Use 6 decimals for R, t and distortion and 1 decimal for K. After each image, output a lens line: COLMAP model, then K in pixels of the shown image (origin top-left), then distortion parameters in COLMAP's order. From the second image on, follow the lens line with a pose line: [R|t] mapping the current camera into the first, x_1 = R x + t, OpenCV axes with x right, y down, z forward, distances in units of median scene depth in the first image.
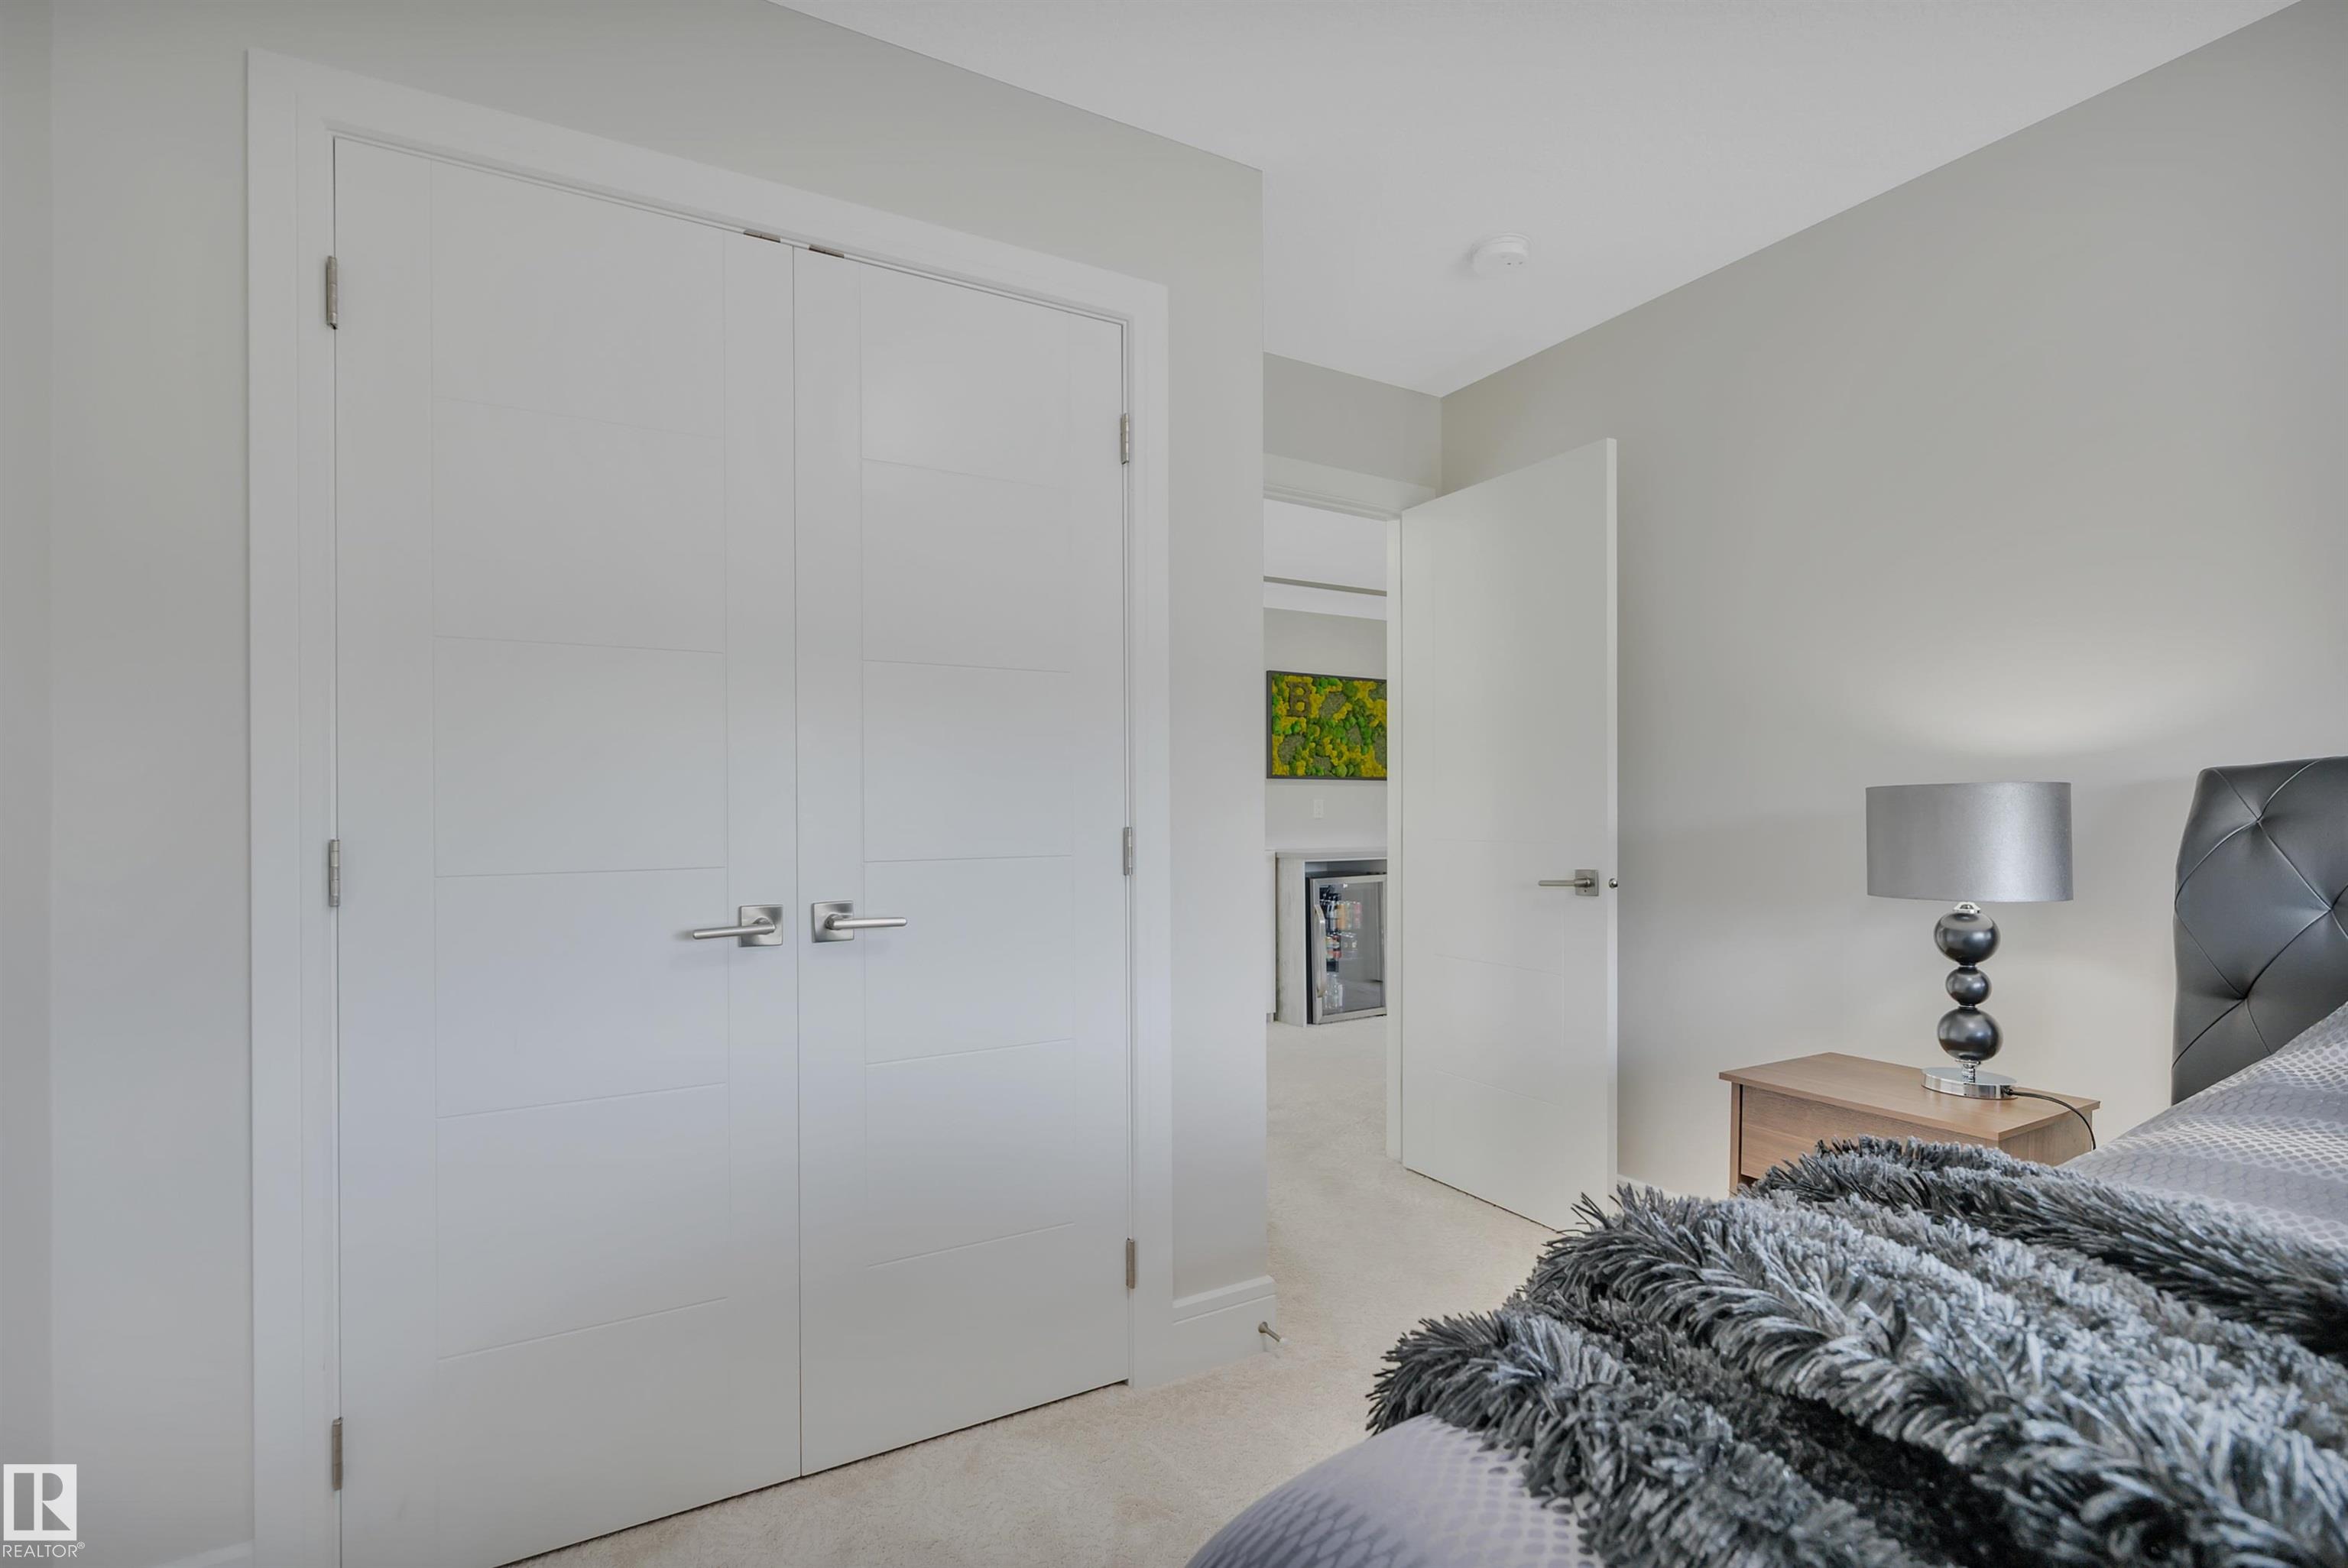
lens RADIAL K [[1071.0, 0, 1176.1], [0, 1071.0, 819.4], [0, 0, 1]] dist [-0.007929, -0.000517]
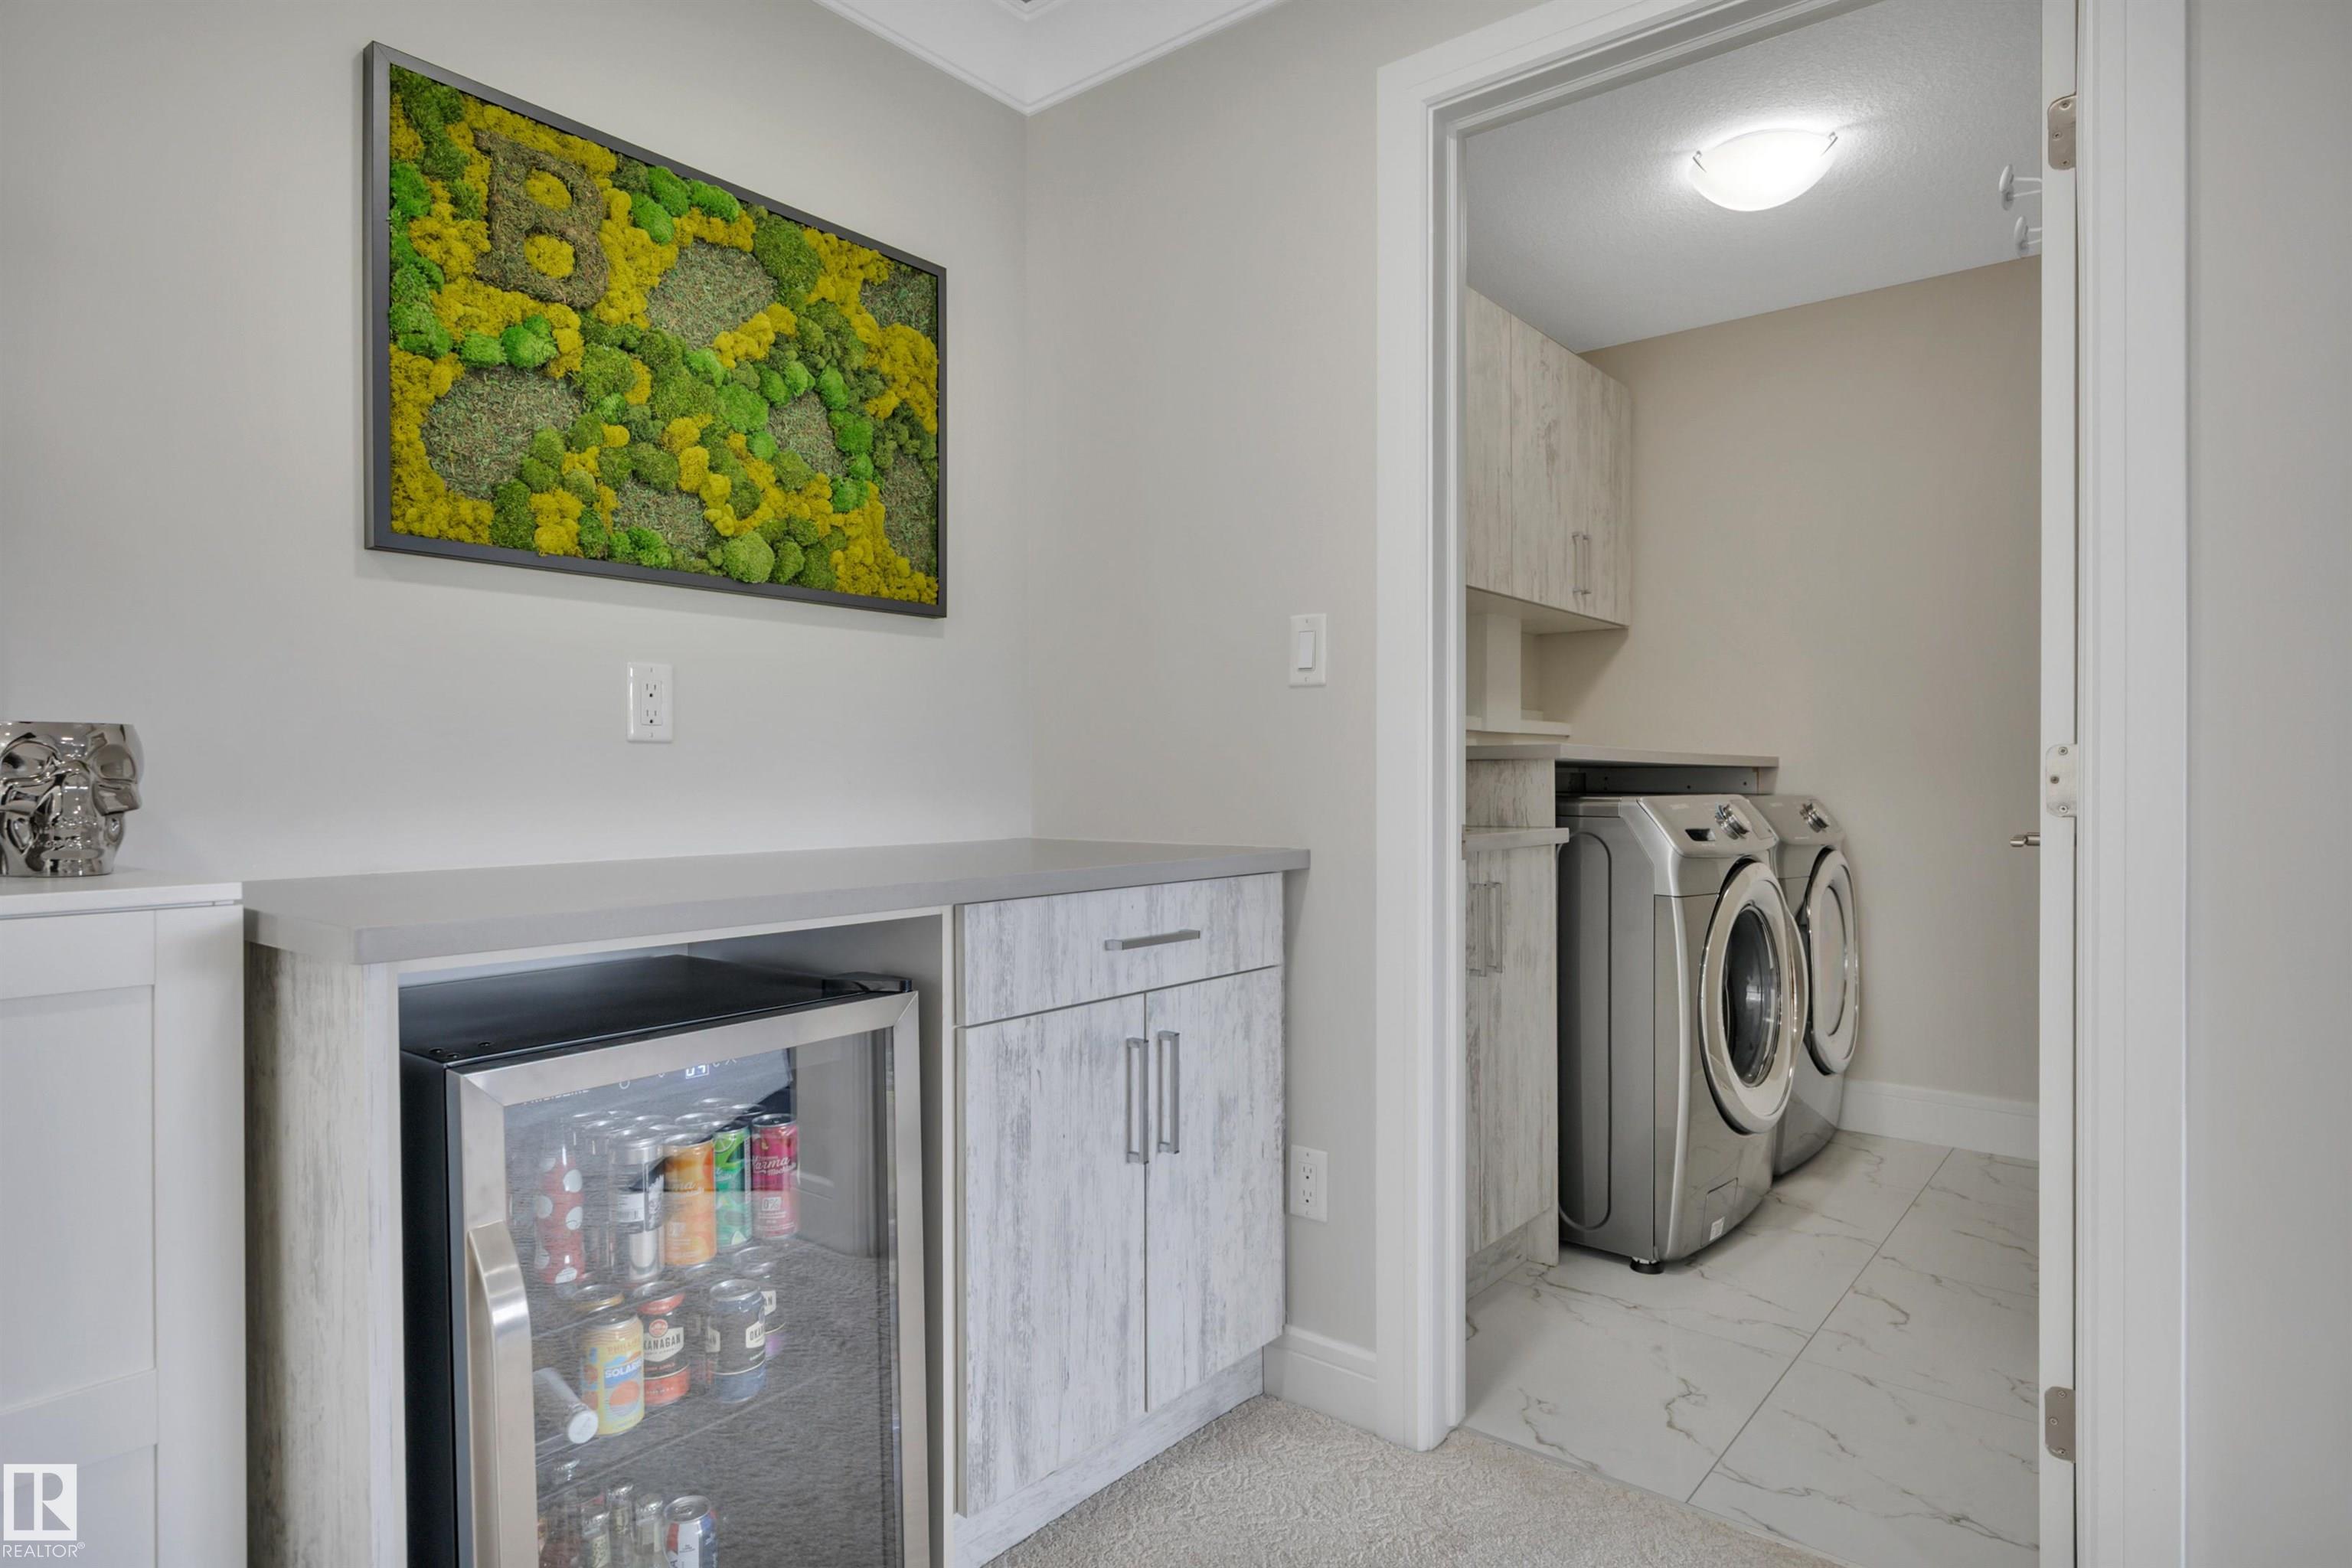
lens RADIAL K [[1264.3, 0, 1176.0], [0, 1264.3, 784.0], [0, 0, 1]] dist [0.000039, 0.000129]
pose [[0.934529, 0.000128, 0.355887, 0.144919], [0.002459, 0.999974, -0.006816, 0.011270], [-0.355878, 0.007245, 0.934504, 0.694508]]
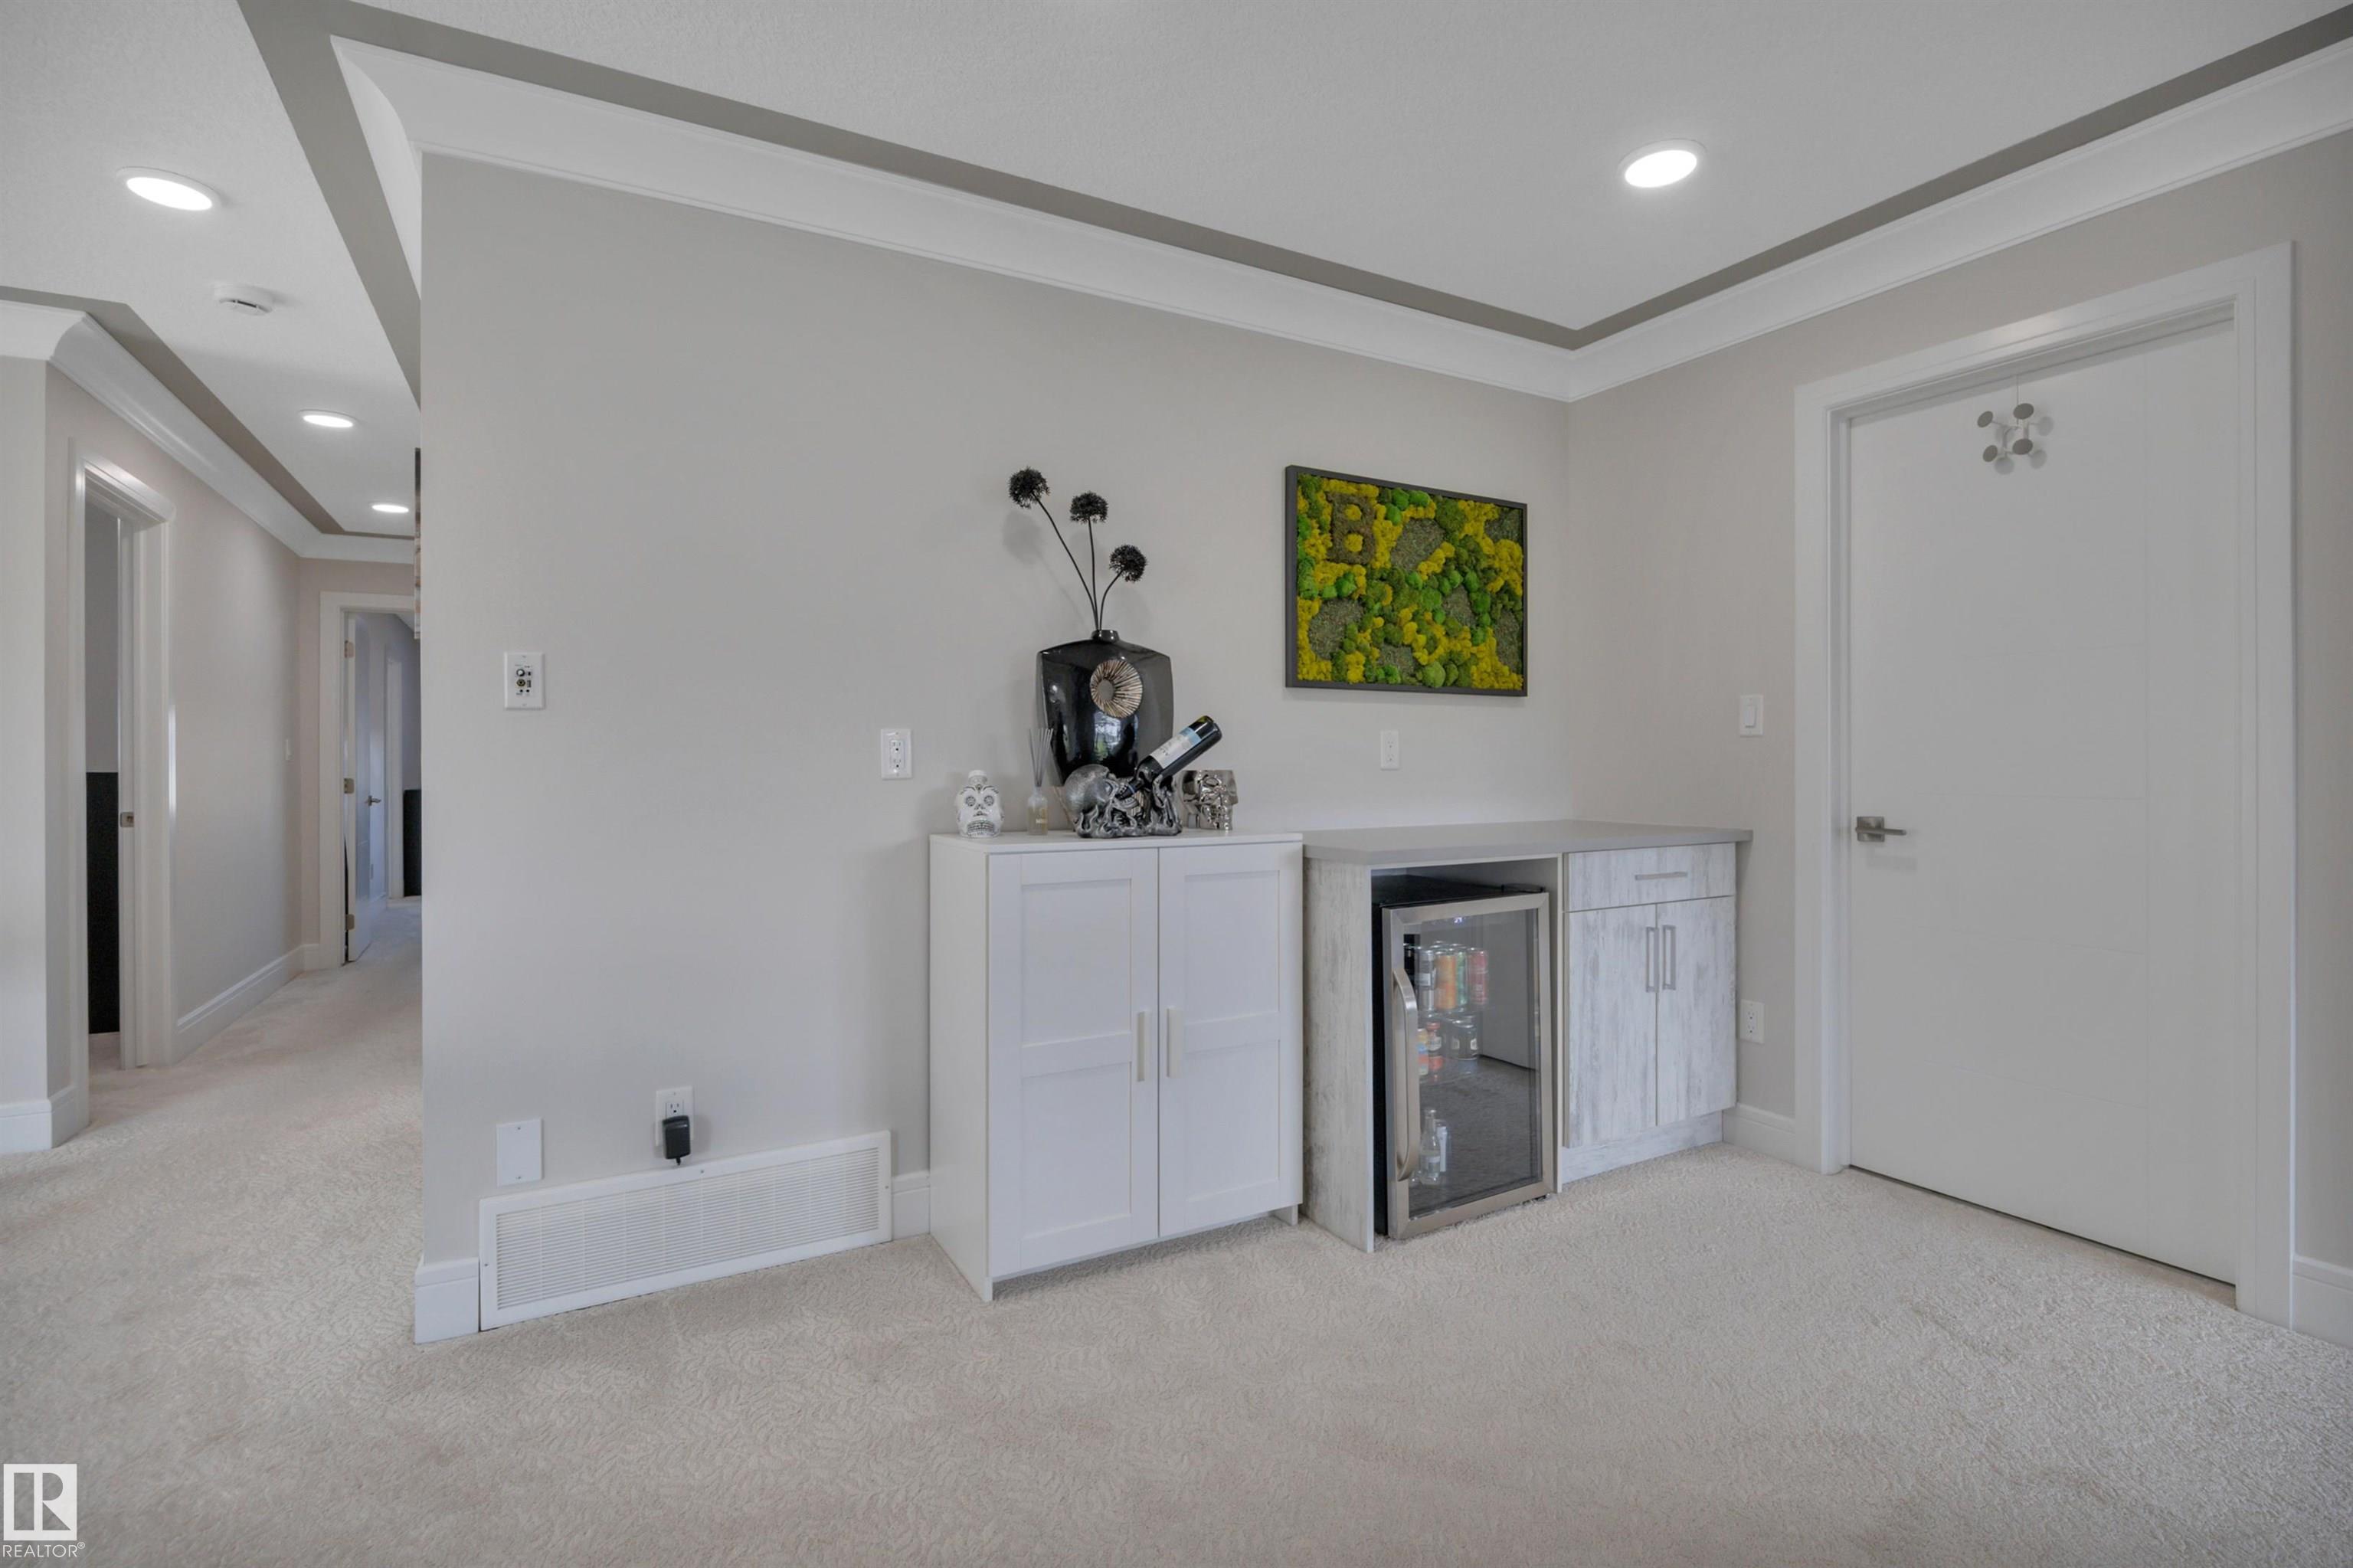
lens RADIAL K [[1056.2, 0, 1204.0], [0, 1056.2, 757.3], [0, 0, 1]] dist [-0.001735, -0.000156]
pose [[0.999988, 0.002397, -0.004164, 0.048744], [-0.002452, 0.999909, -0.013278, 0.000243], [0.004132, 0.013288, 0.999903, 0.511516]]
